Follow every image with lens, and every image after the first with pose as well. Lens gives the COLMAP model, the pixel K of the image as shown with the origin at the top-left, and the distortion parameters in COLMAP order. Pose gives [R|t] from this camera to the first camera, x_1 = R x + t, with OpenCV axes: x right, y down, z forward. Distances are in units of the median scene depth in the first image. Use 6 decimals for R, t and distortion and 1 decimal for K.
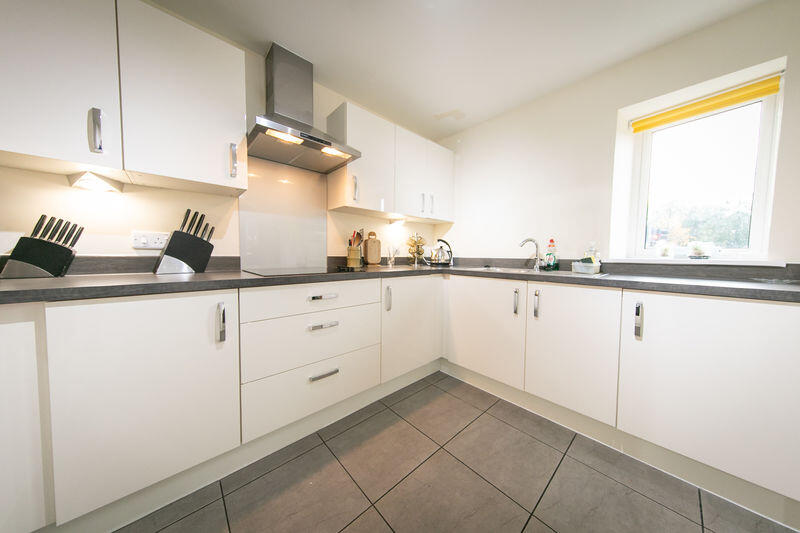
lens RADIAL K [[250.2, 0, 403.2], [0, 250.2, 267.1], [0, 0, 1]] dist [0.000674, 0.000010]
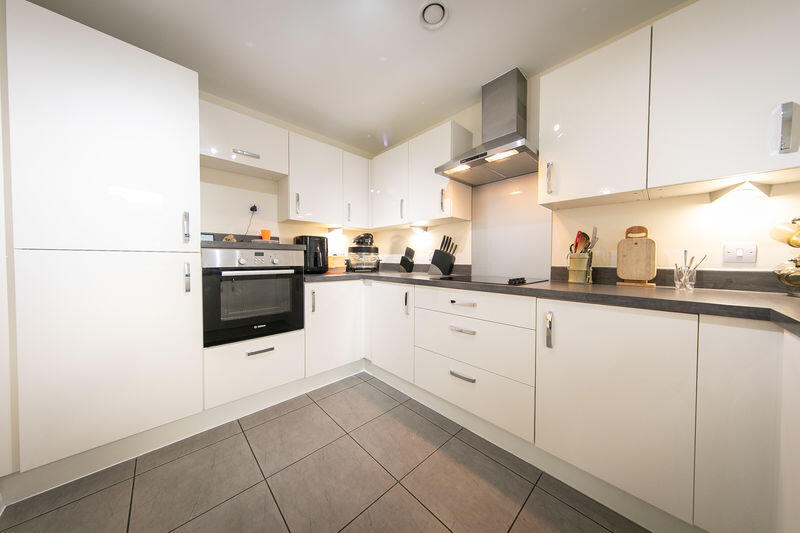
lens RADIAL K [[252.0, 0, 396.8], [0, 252.0, 266.1], [0, 0, 1]] dist [-0.000483, -0.000043]
pose [[-0.009956, 0.014100, -0.999851, 0.678467], [-0.053593, 0.998456, 0.014614, -0.036614], [0.998513, 0.053731, -0.009185, 0.631847]]
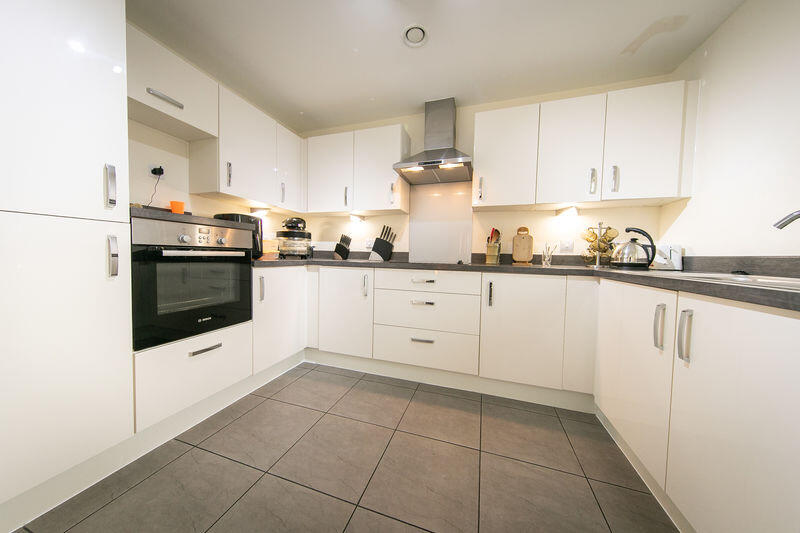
lens RADIAL K [[260.2, 0, 400.0], [0, 260.2, 266.5], [0, 0, 1]] dist [-0.000128, -0.000047]
pose [[0.472665, 0.035675, -0.880520, 0.732948], [-0.060050, 0.998162, 0.008206, 0.034282], [0.879194, 0.048997, 0.473938, 0.207739]]
